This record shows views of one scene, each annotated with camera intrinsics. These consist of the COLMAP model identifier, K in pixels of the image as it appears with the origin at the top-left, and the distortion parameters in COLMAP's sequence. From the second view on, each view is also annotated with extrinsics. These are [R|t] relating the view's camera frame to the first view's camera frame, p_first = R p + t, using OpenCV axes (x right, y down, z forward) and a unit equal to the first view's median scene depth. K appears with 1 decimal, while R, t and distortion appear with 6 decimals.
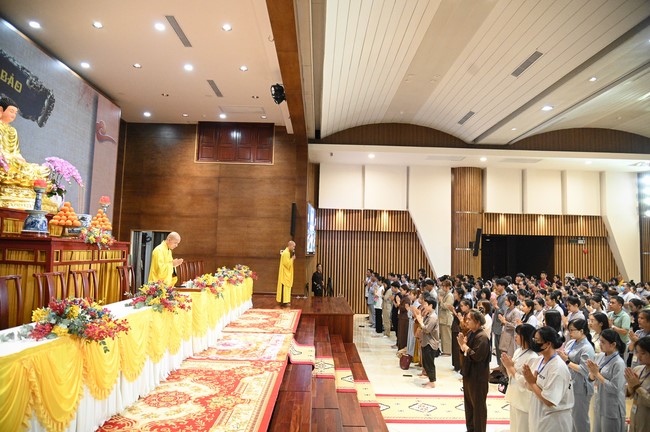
lens RADIAL K [[441.1, 0, 325.0], [0, 441.1, 216.0], [0, 0, 1]] dist [-0.042203, 0.006616]
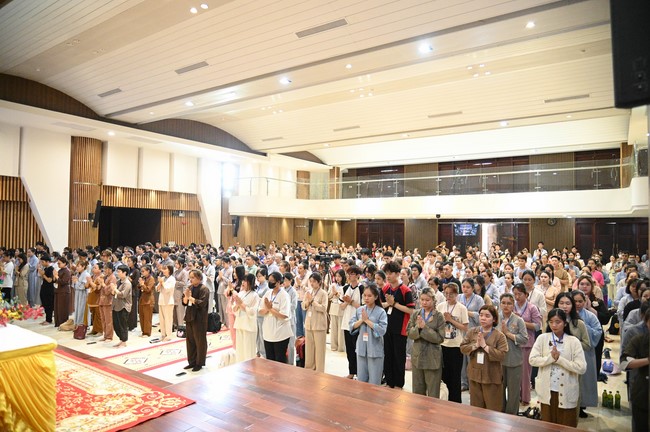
lens RADIAL K [[441.1, 0, 325.0], [0, 441.1, 216.0], [0, 0, 1]] dist [-0.042203, 0.006616]
pose [[0.572969, 0.010344, 0.819512, -0.173968], [-0.065150, 0.997331, 0.032962, -0.002724], [-0.816984, -0.072278, 0.572113, -0.009608]]
